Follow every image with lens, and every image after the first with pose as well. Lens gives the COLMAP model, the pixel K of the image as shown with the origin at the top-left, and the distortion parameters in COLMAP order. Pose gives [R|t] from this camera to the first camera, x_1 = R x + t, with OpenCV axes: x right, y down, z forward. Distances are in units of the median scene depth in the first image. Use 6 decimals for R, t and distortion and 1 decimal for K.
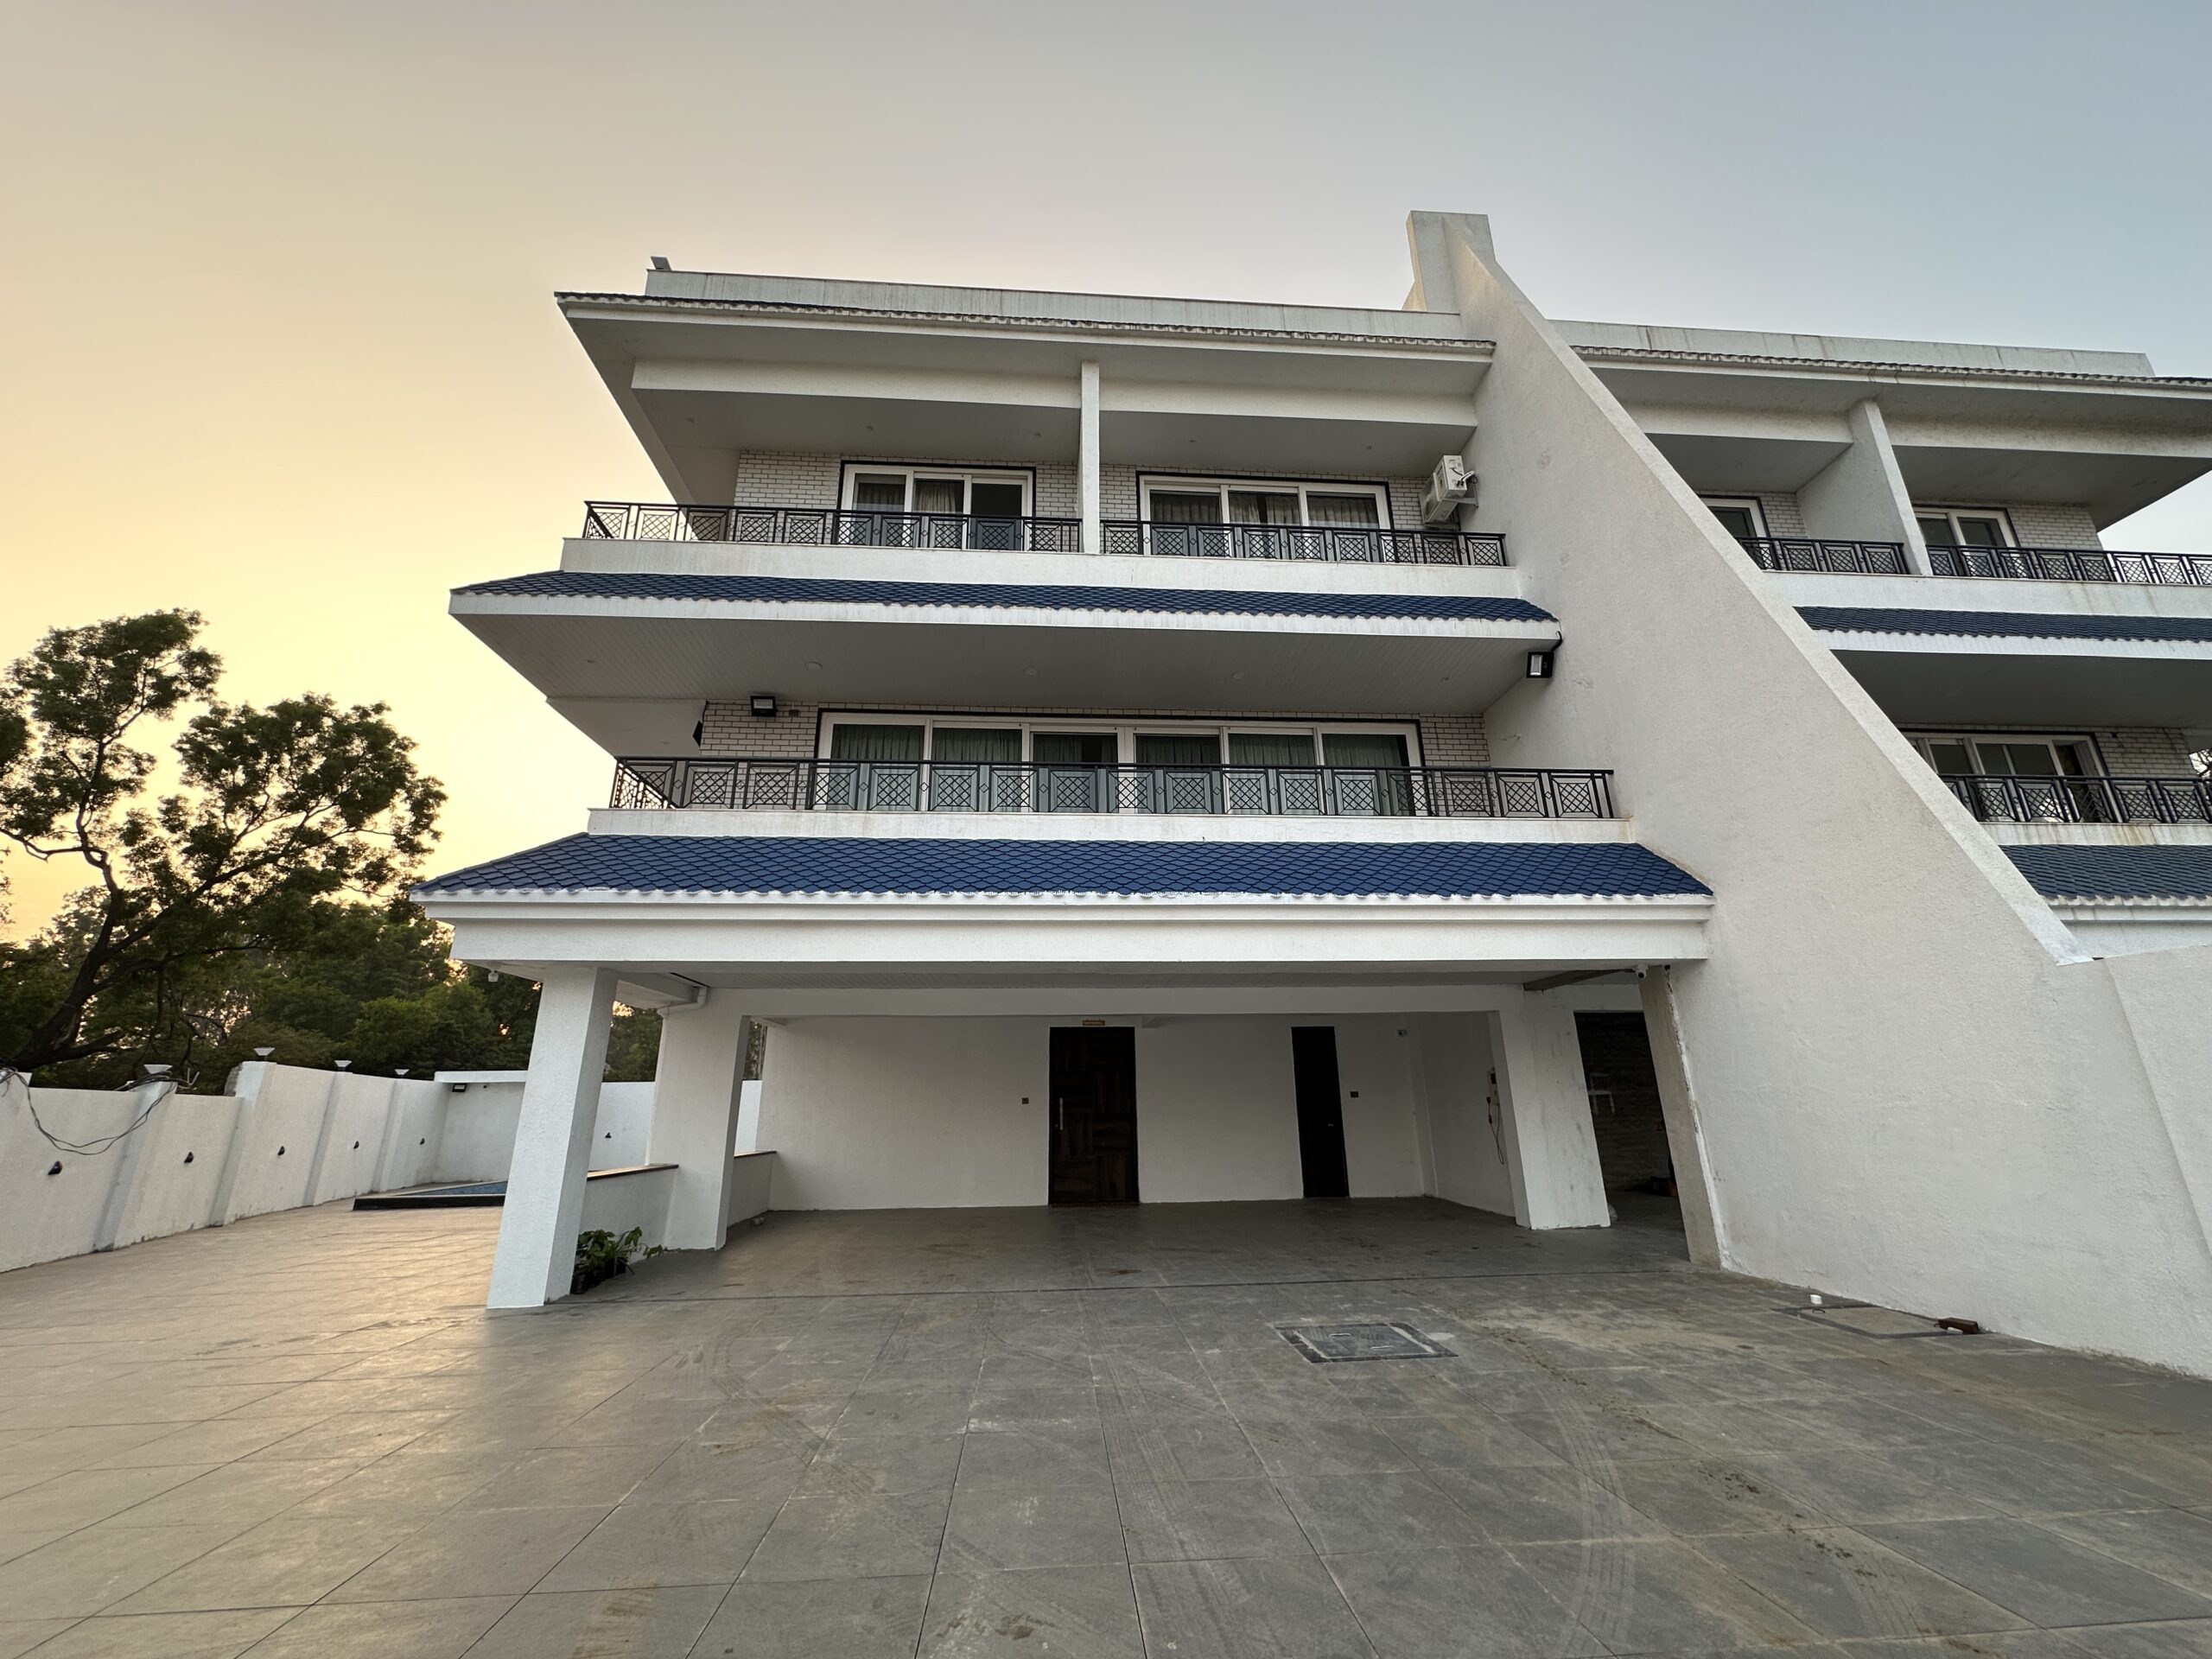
lens RADIAL K [[887.8, 0, 1107.3], [0, 887.8, 850.2], [0, 0, 1]] dist [0.001037, -0.000162]
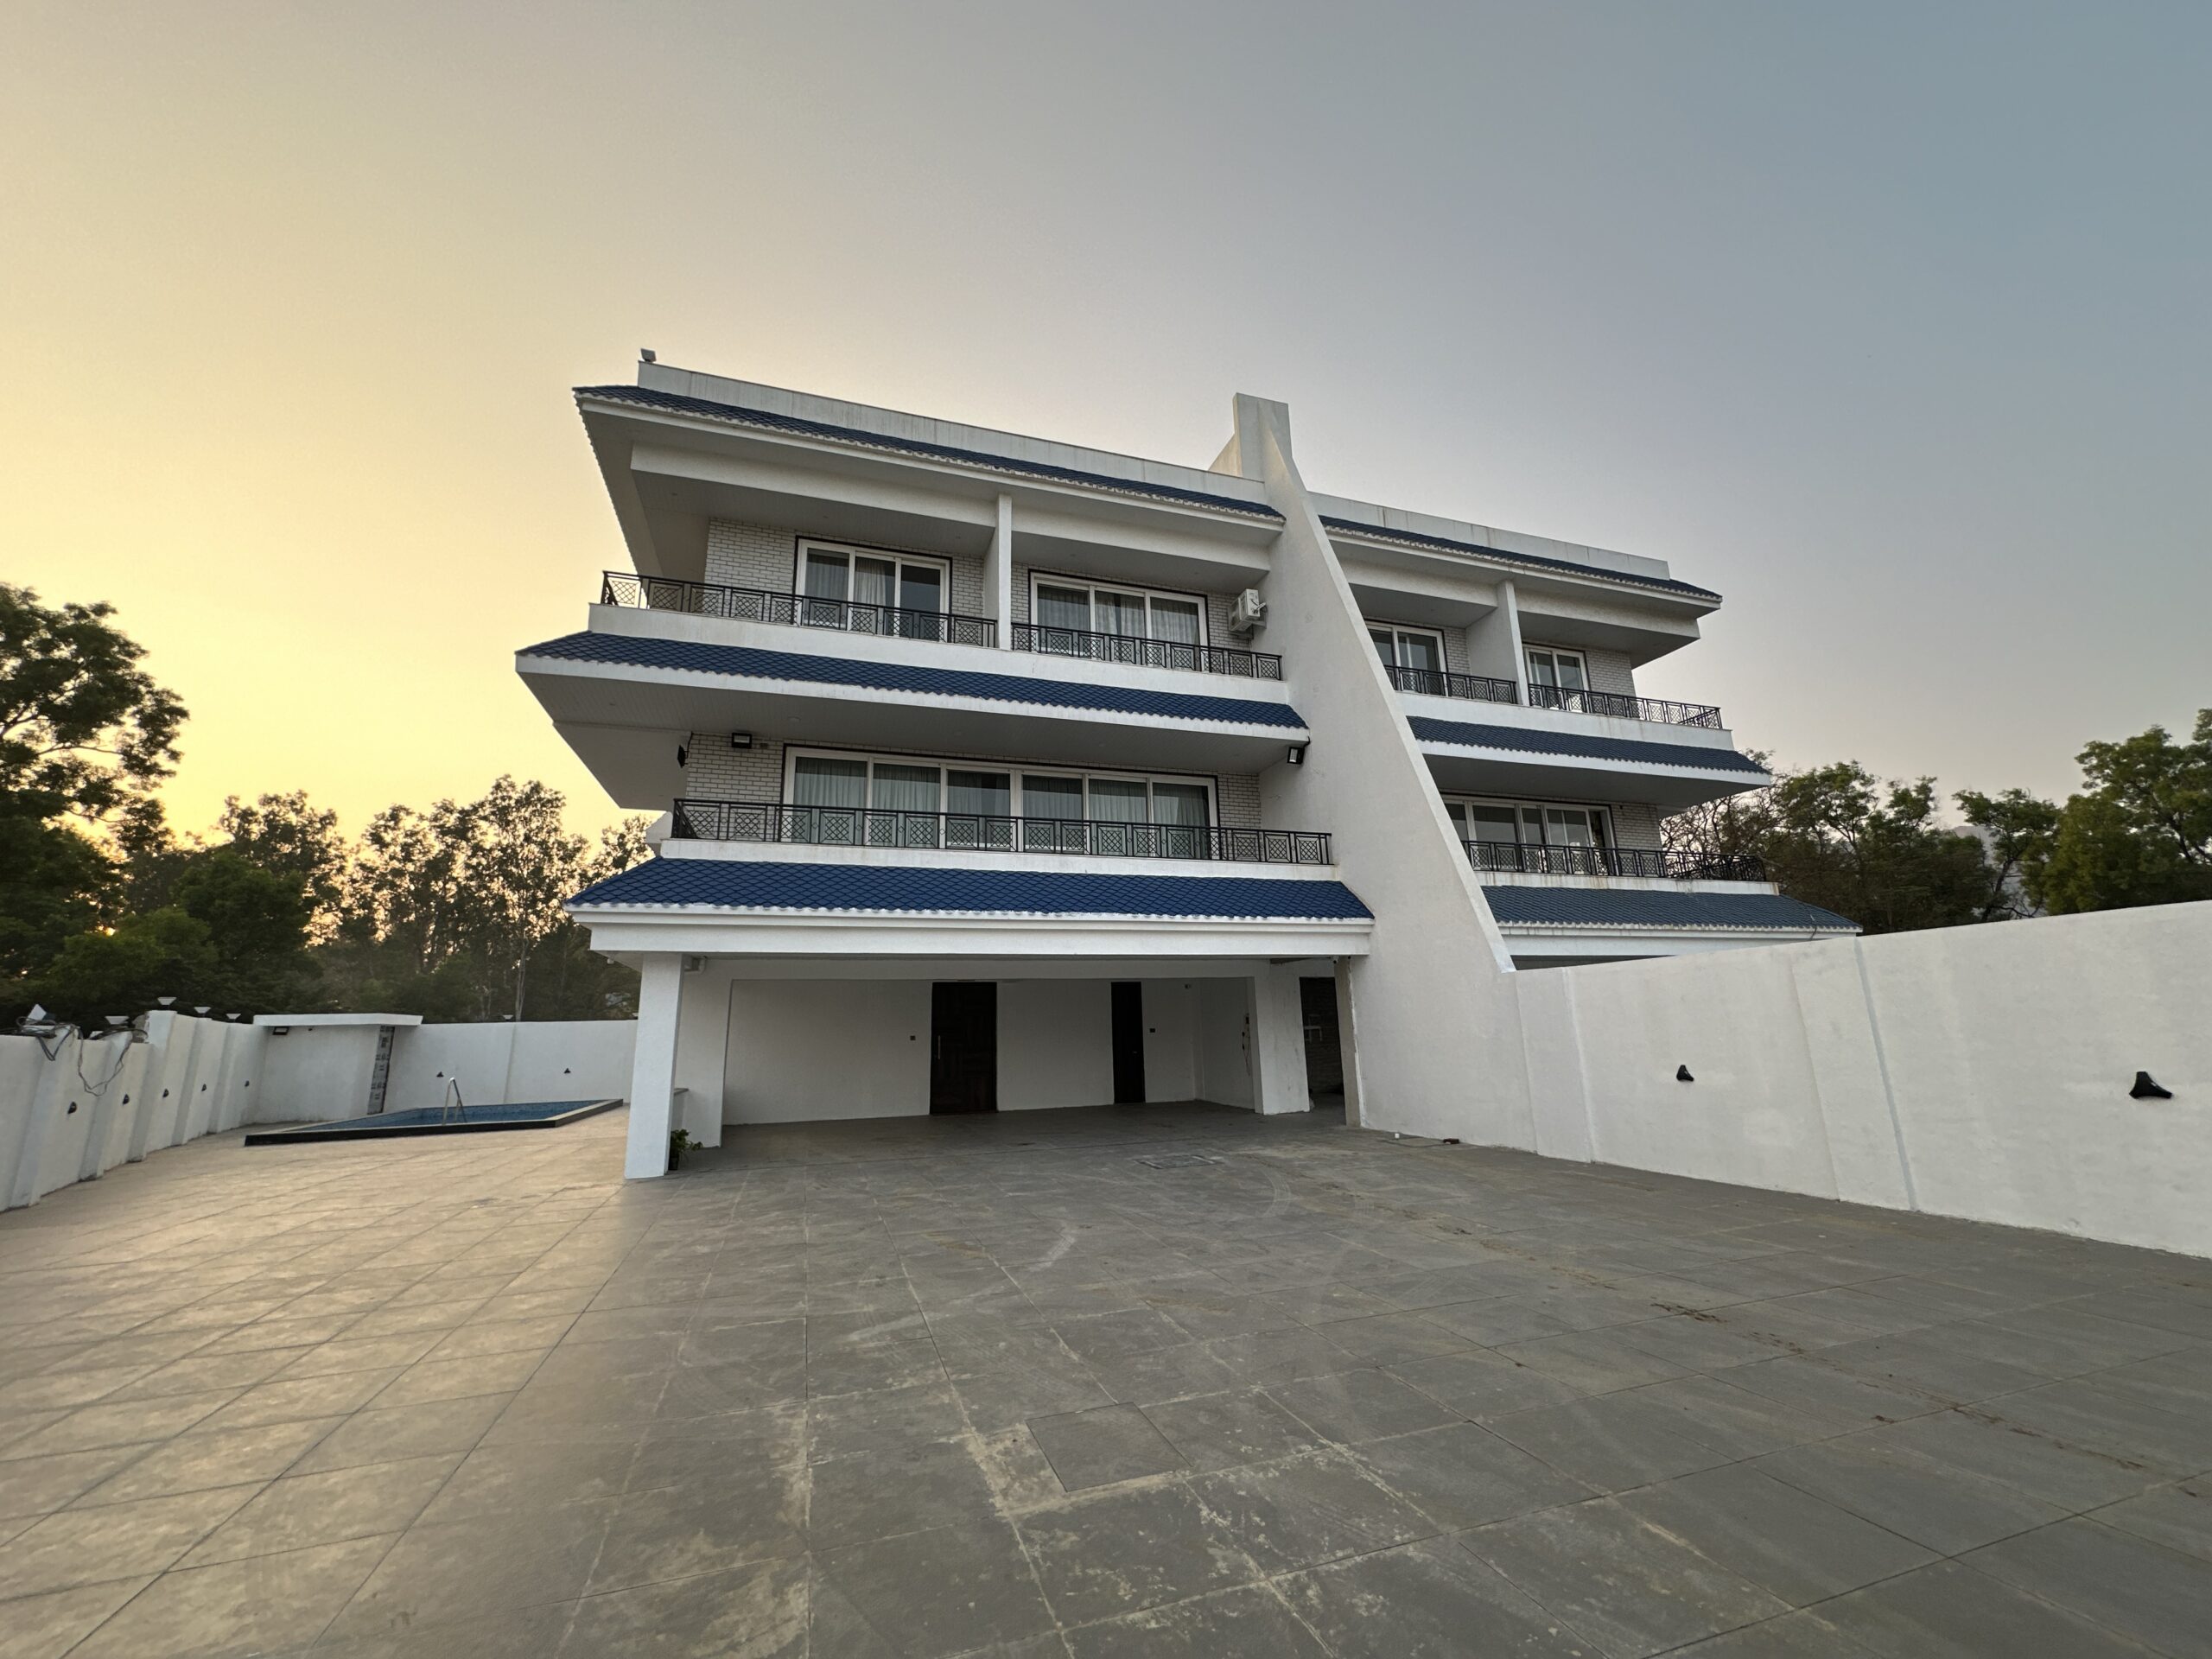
lens RADIAL K [[887.8, 0, 1113.6], [0, 887.8, 862.2], [0, 0, 1]] dist [0.001037, -0.000162]
pose [[0.967206, 0.037888, 0.251153, -0.178386], [-0.059201, 0.995205, 0.077855, -0.116571], [-0.246999, -0.090170, 0.964811, -0.382341]]
